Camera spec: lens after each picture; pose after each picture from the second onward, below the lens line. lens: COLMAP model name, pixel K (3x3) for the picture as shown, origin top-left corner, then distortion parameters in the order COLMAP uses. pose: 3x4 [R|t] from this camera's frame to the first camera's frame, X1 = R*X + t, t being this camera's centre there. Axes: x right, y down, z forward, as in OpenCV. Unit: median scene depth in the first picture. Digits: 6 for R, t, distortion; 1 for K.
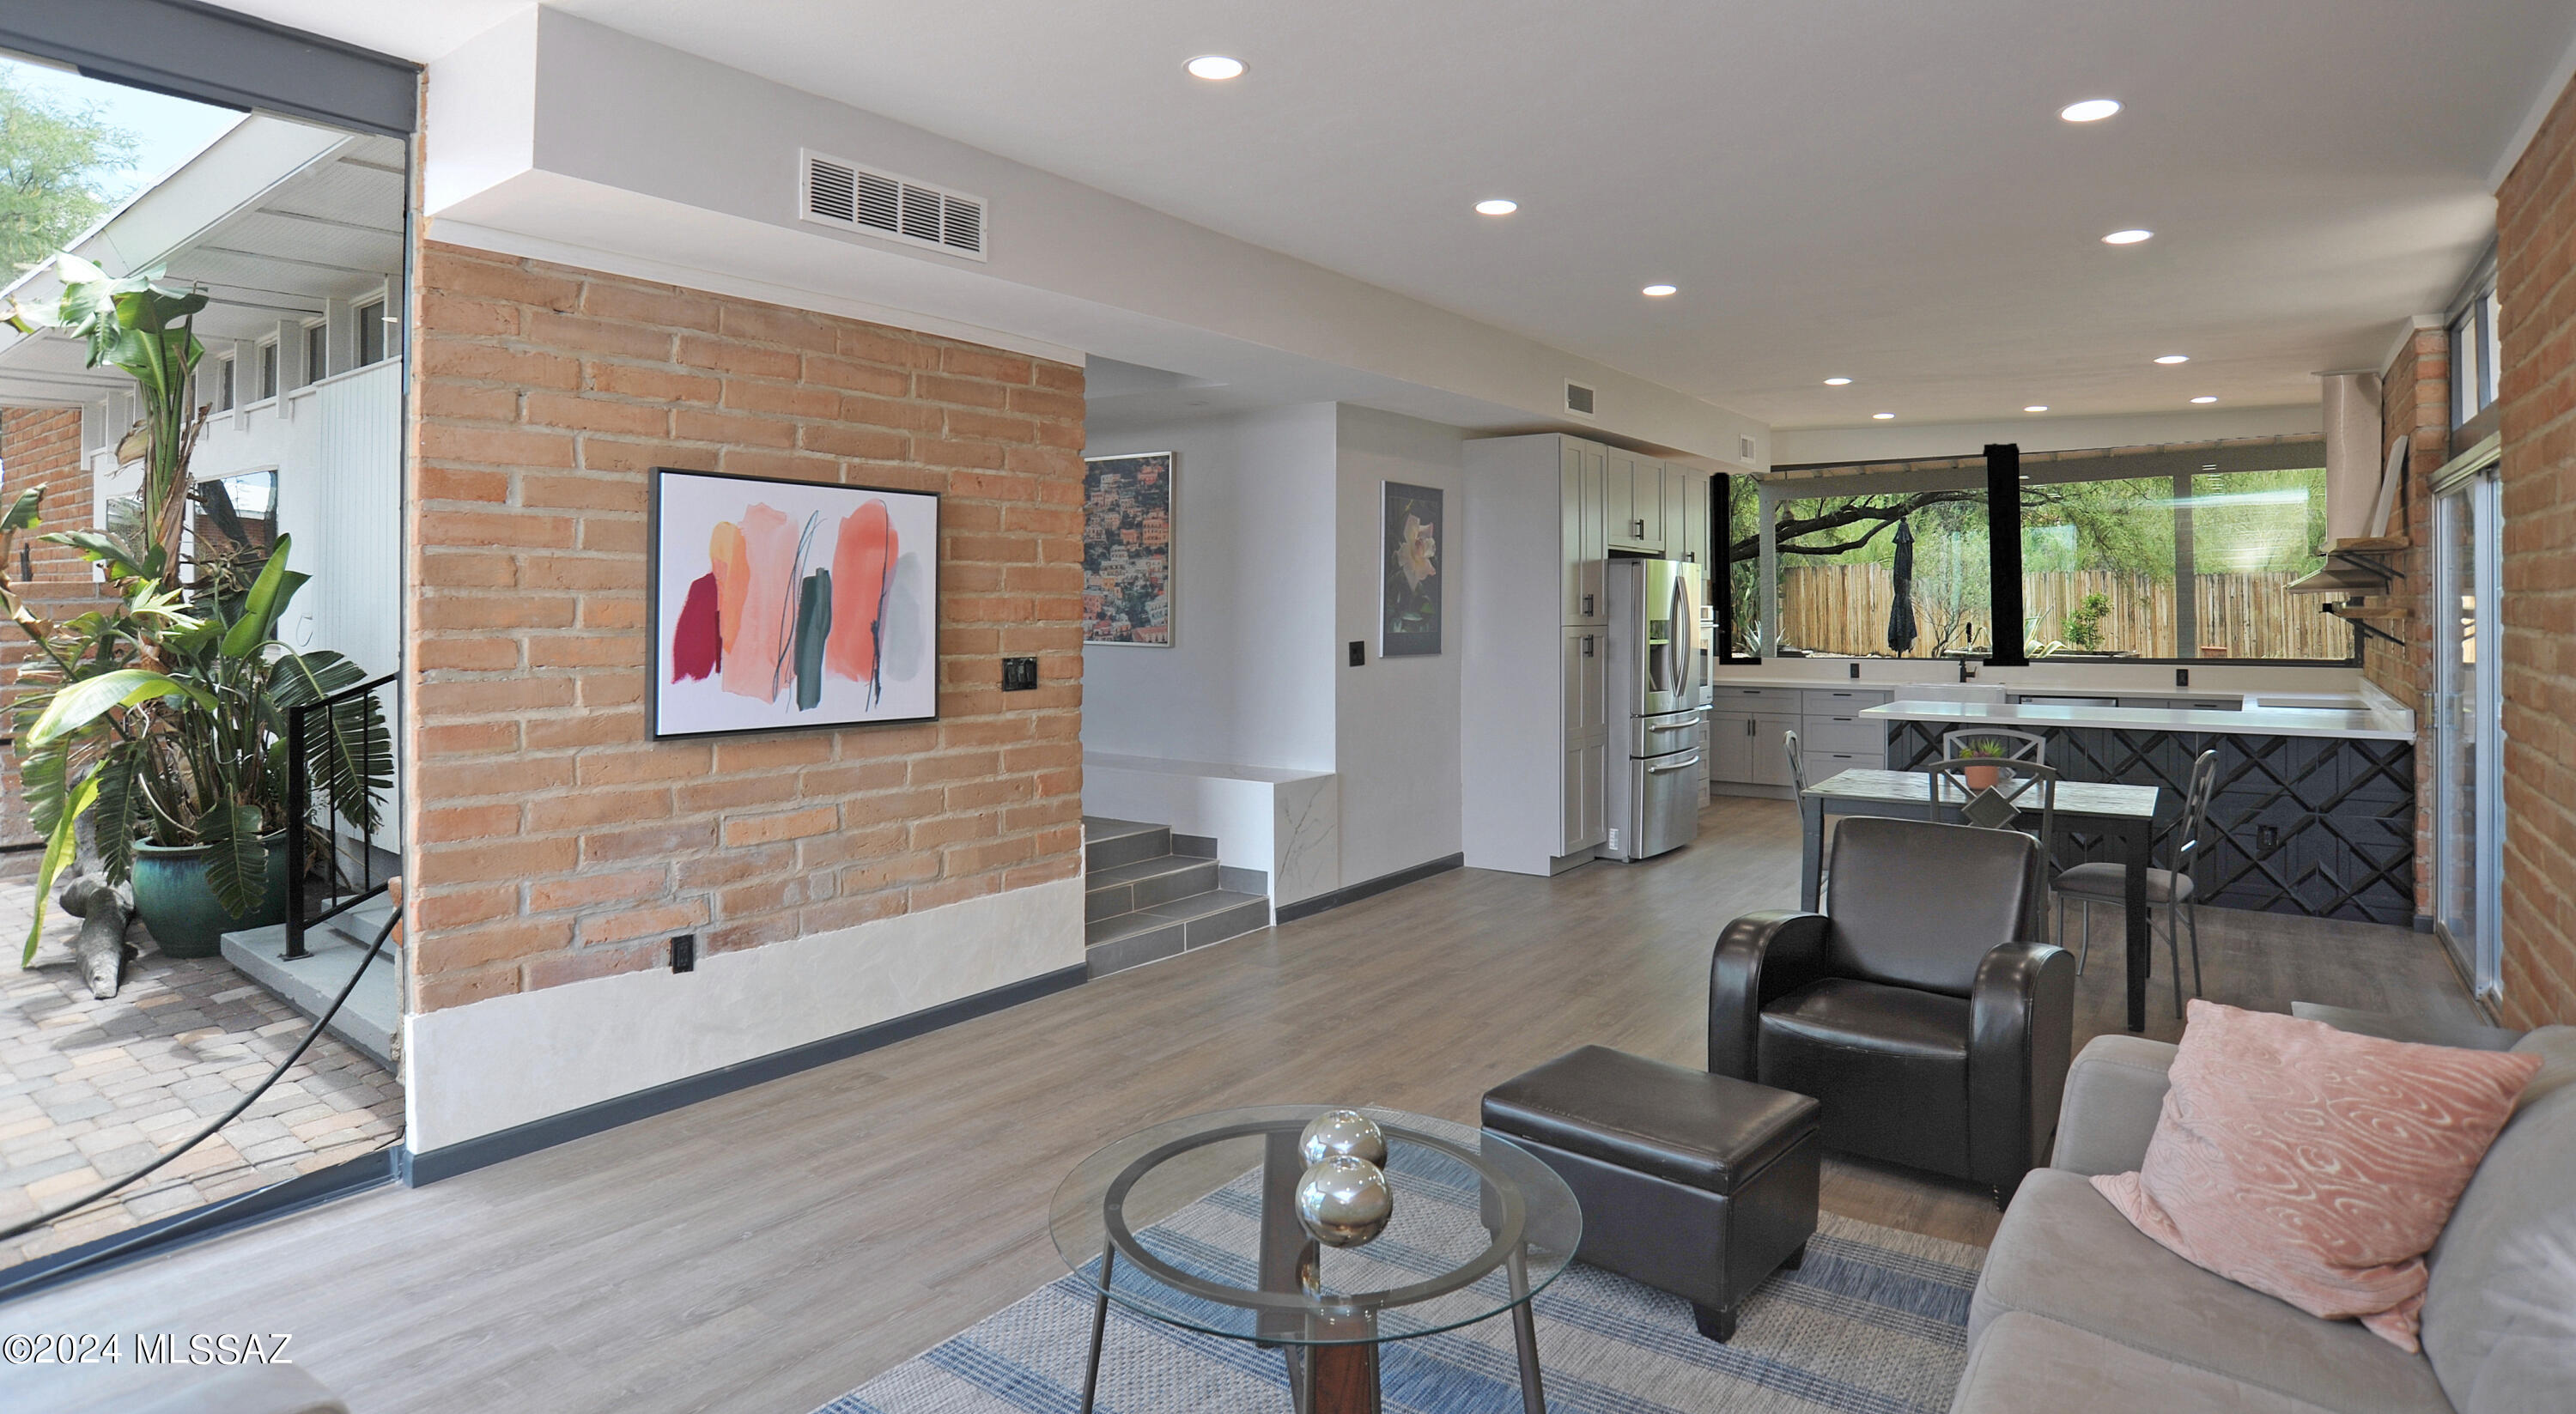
lens RADIAL K [[1414.5, 0, 1209.3], [0, 1414.5, 581.2], [0, 0, 1]] dist [-0.013363, 0.002026]
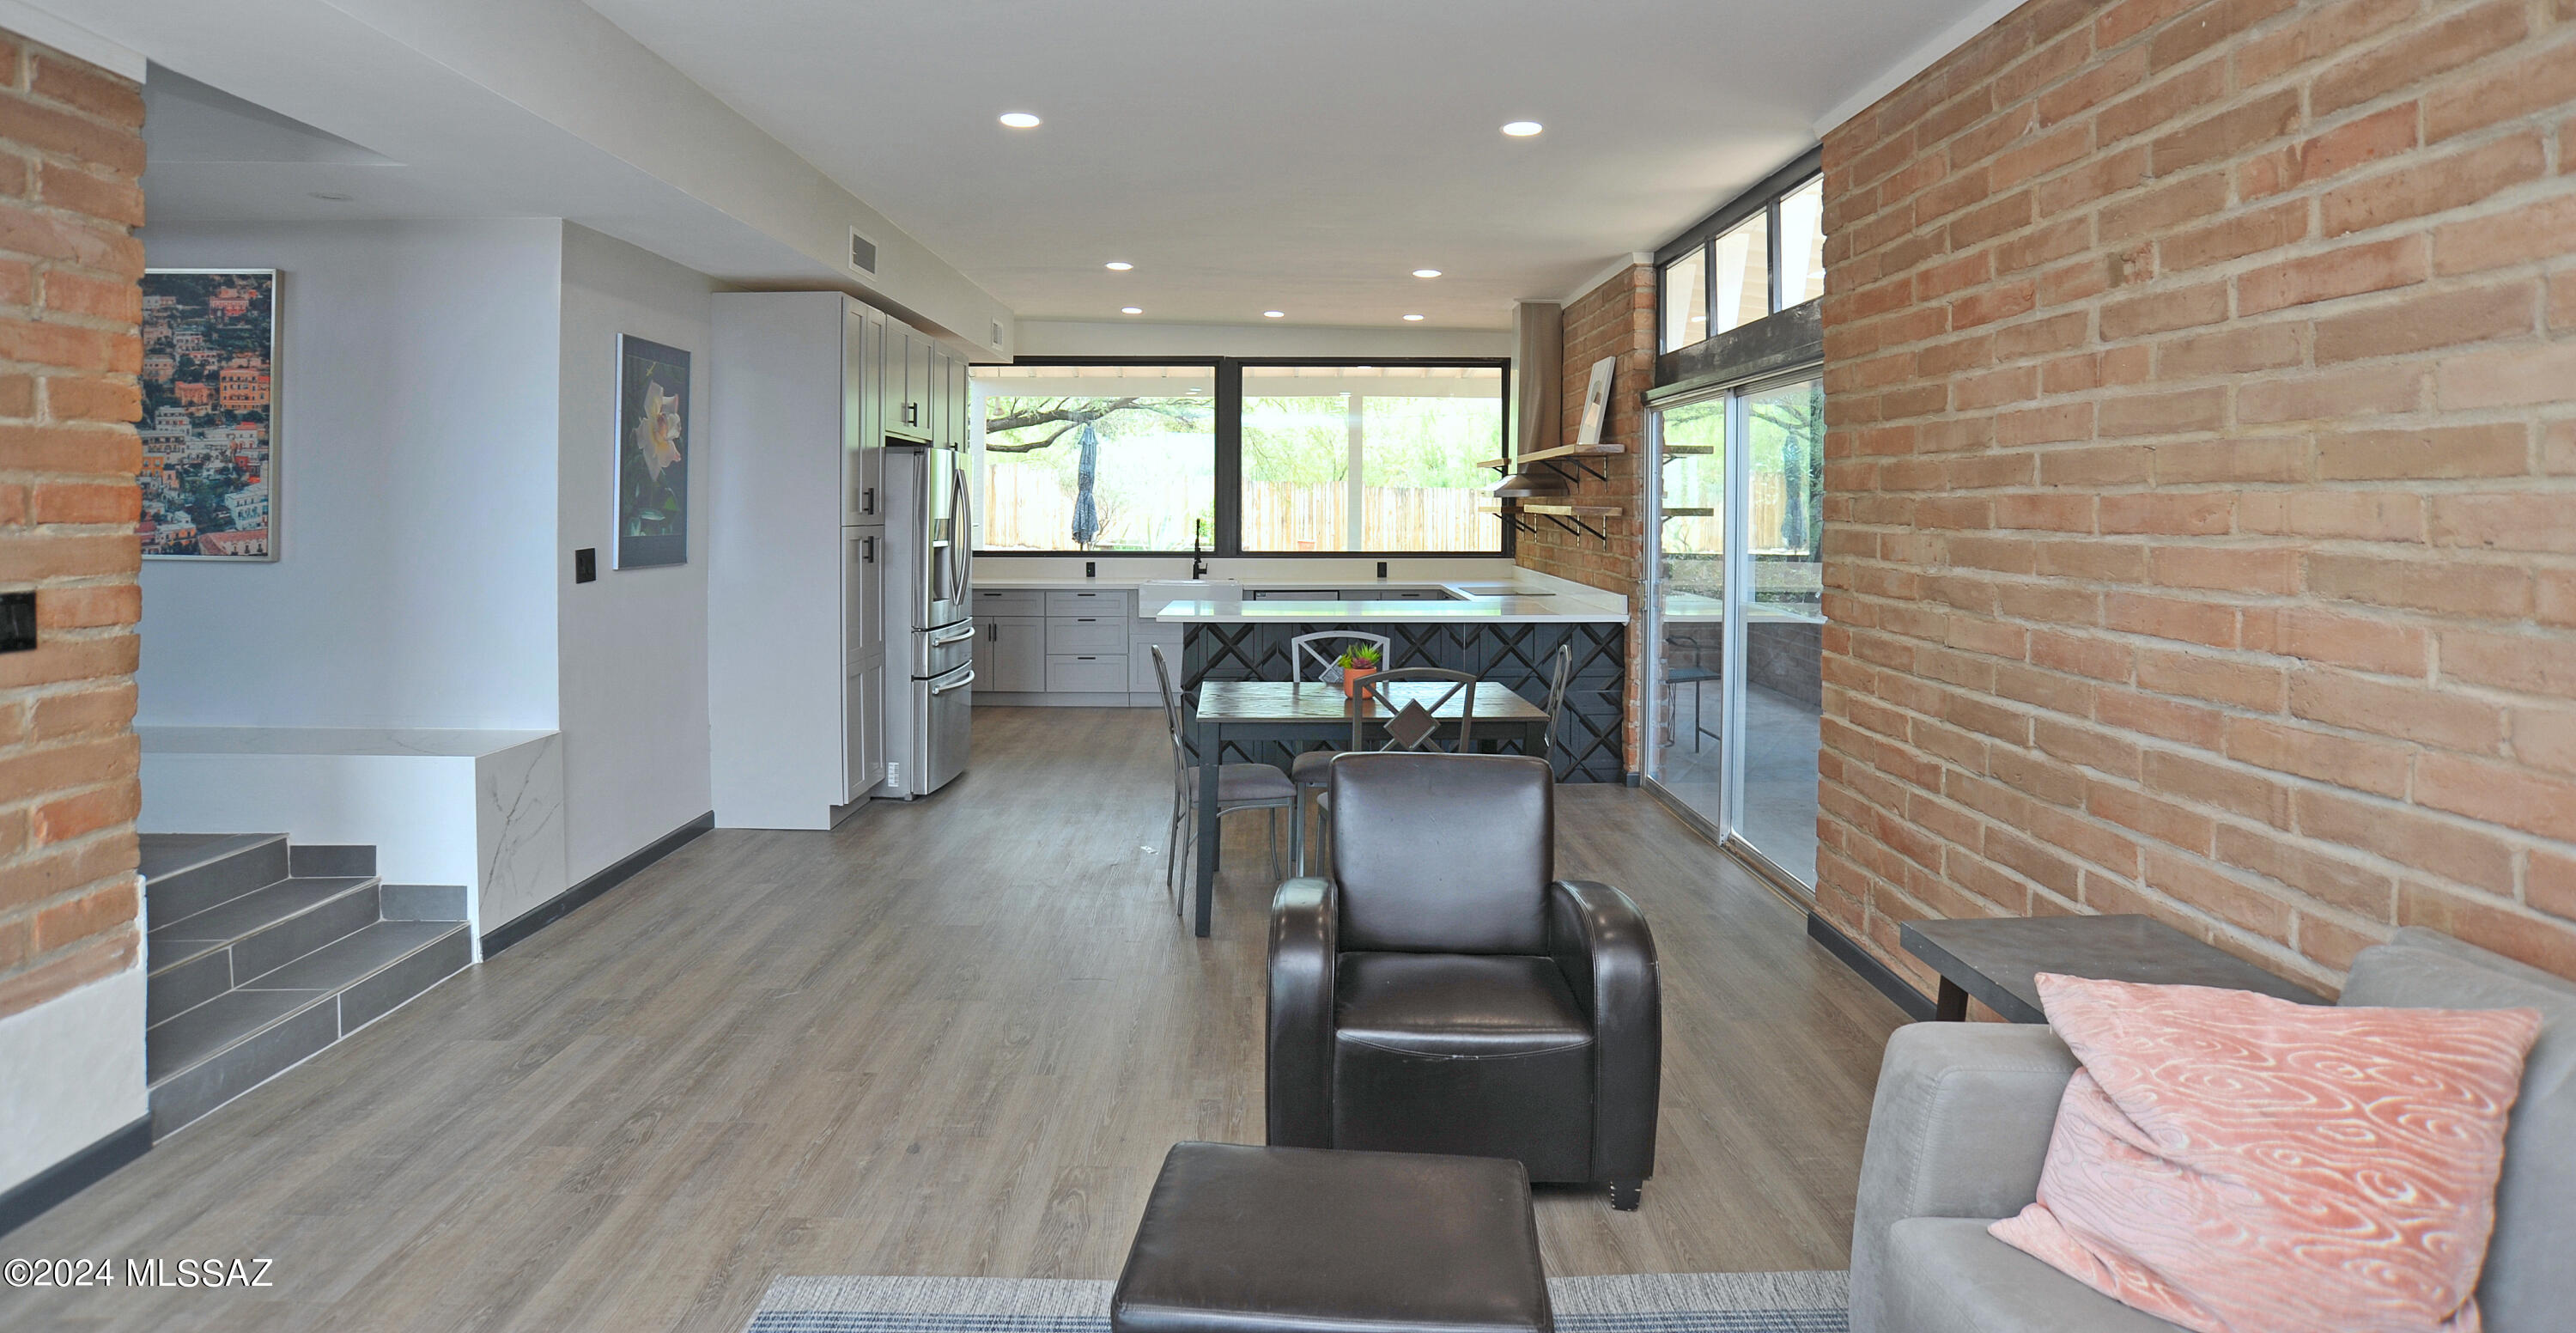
lens RADIAL K [[1341.7, 0, 1269.0], [0, 1341.7, 509.5], [0, 0, 1]] dist [-0.087844, 0.040420]
pose [[0.775864, 0.001579, 0.630898, -0.052950], [-0.014448, 0.999779, 0.015266, 0.006641], [-0.630734, -0.020960, 0.775716, 0.260756]]
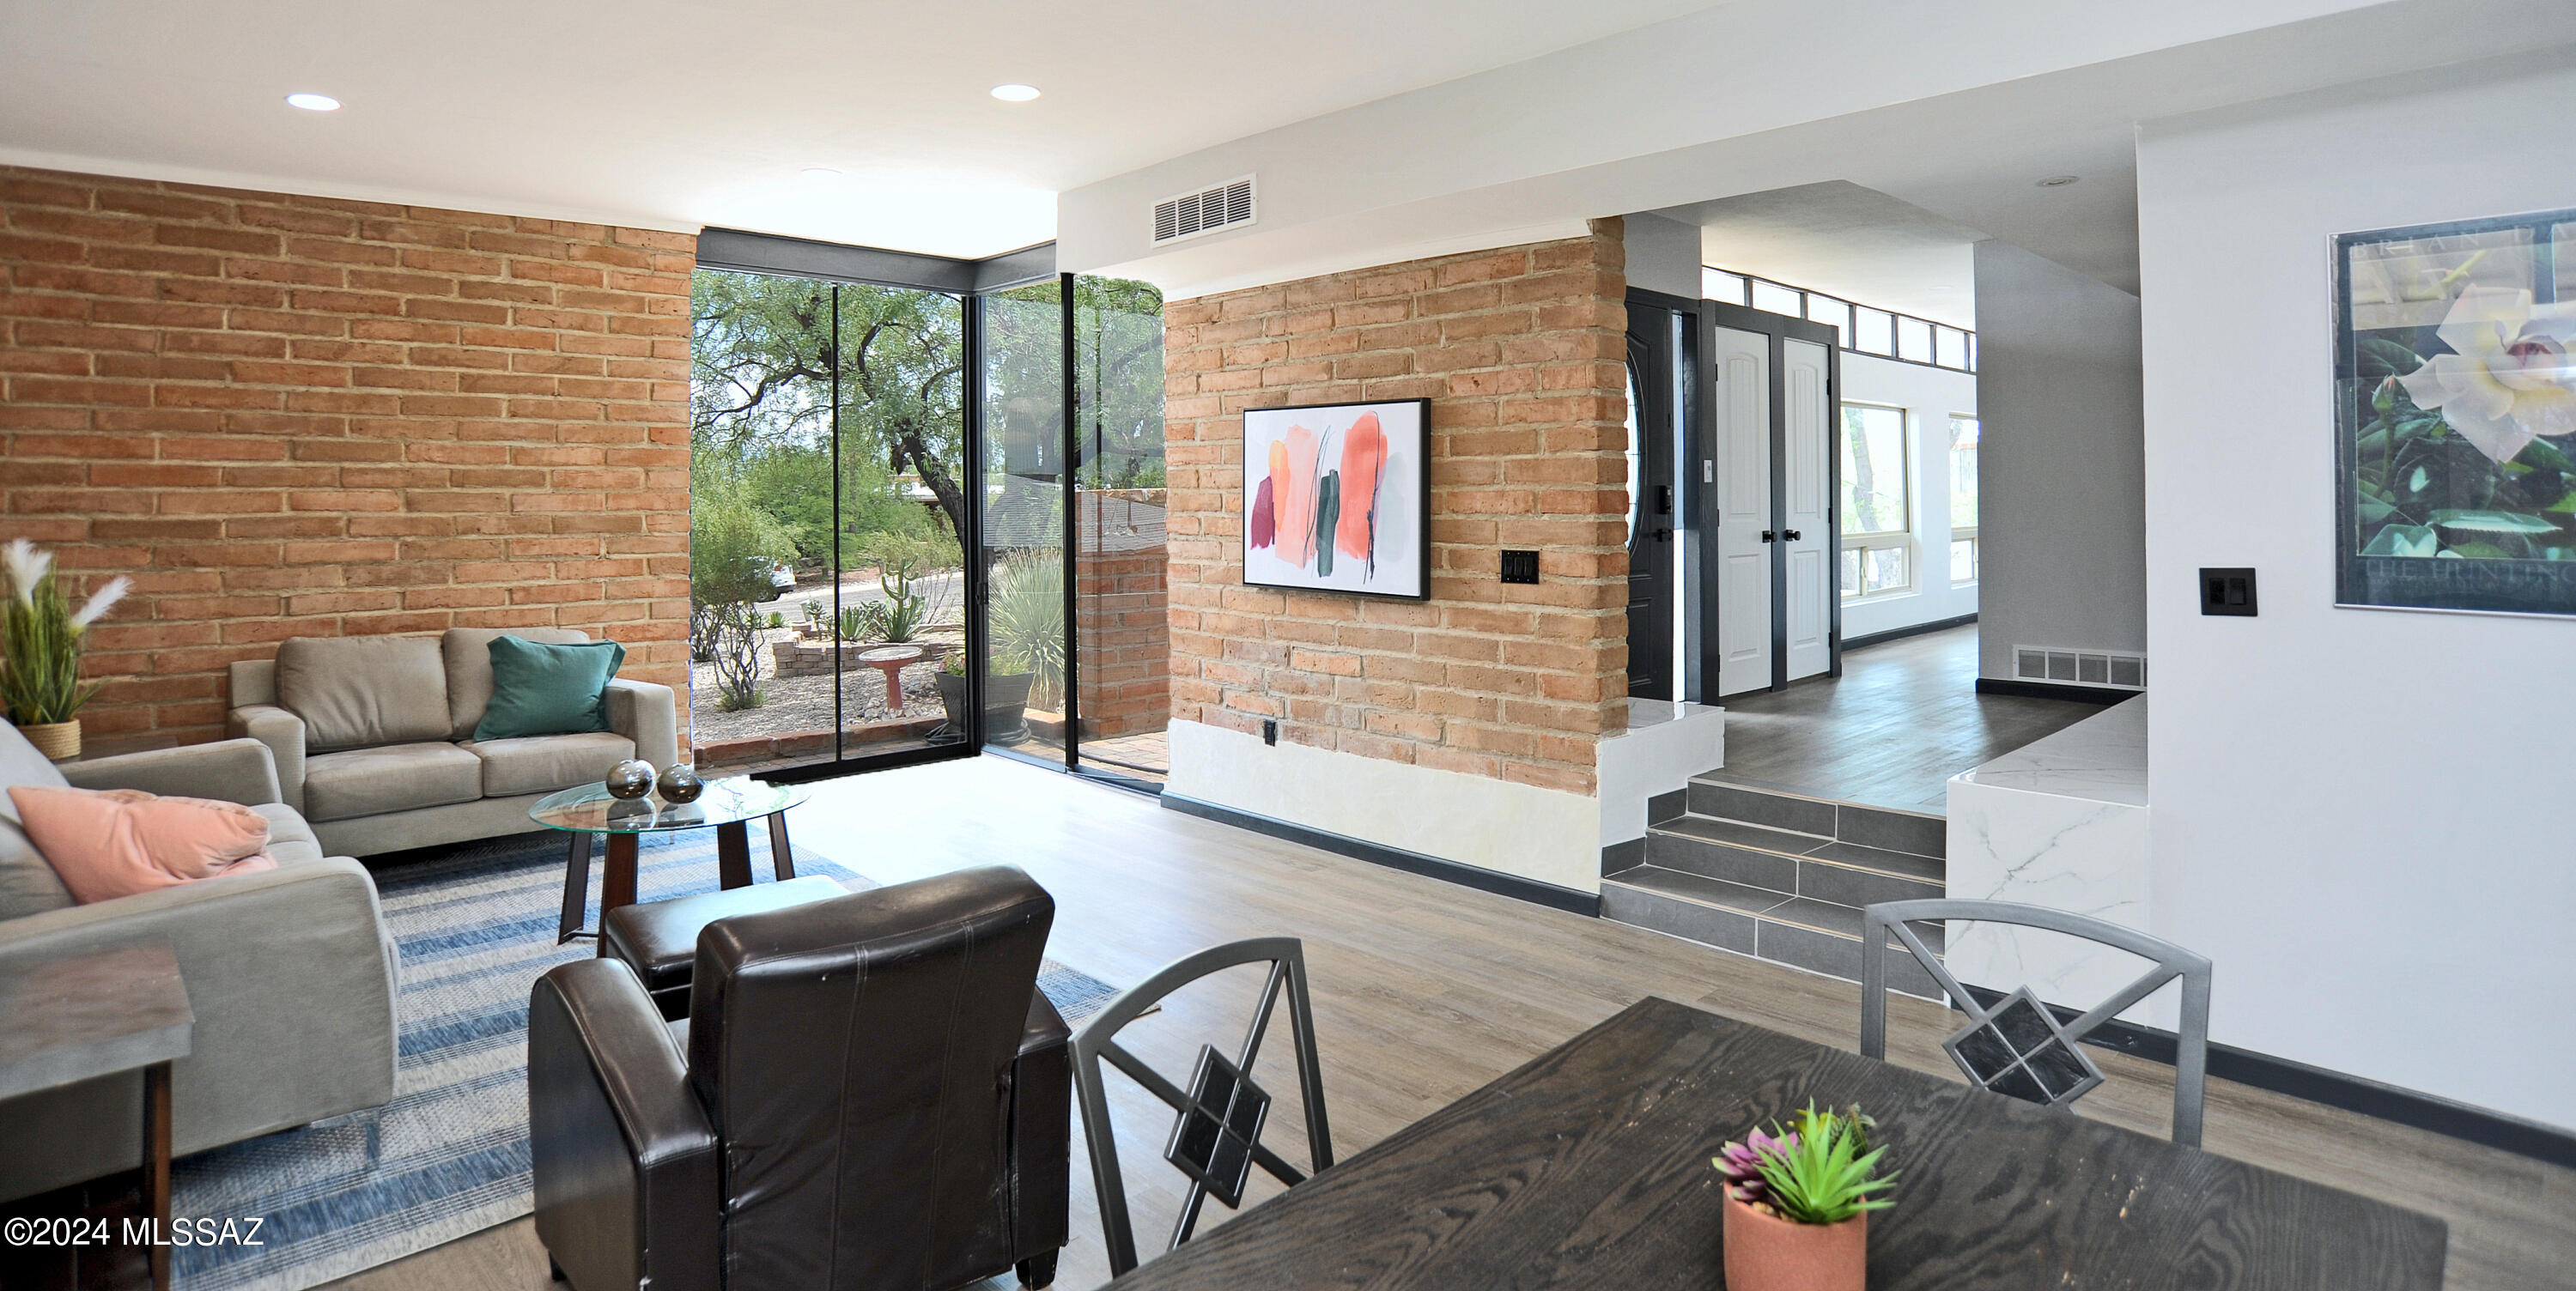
lens RADIAL K [[1373.1, 0, 1285.9], [0, 1373.1, 465.5], [0, 0, 1]] dist [-0.030600, 0.009256]
pose [[-0.141828, -0.027662, -0.989505, 0.686654], [0.015655, 0.999422, -0.030183, 0.017254], [0.989768, -0.019771, -0.141313, 0.792921]]
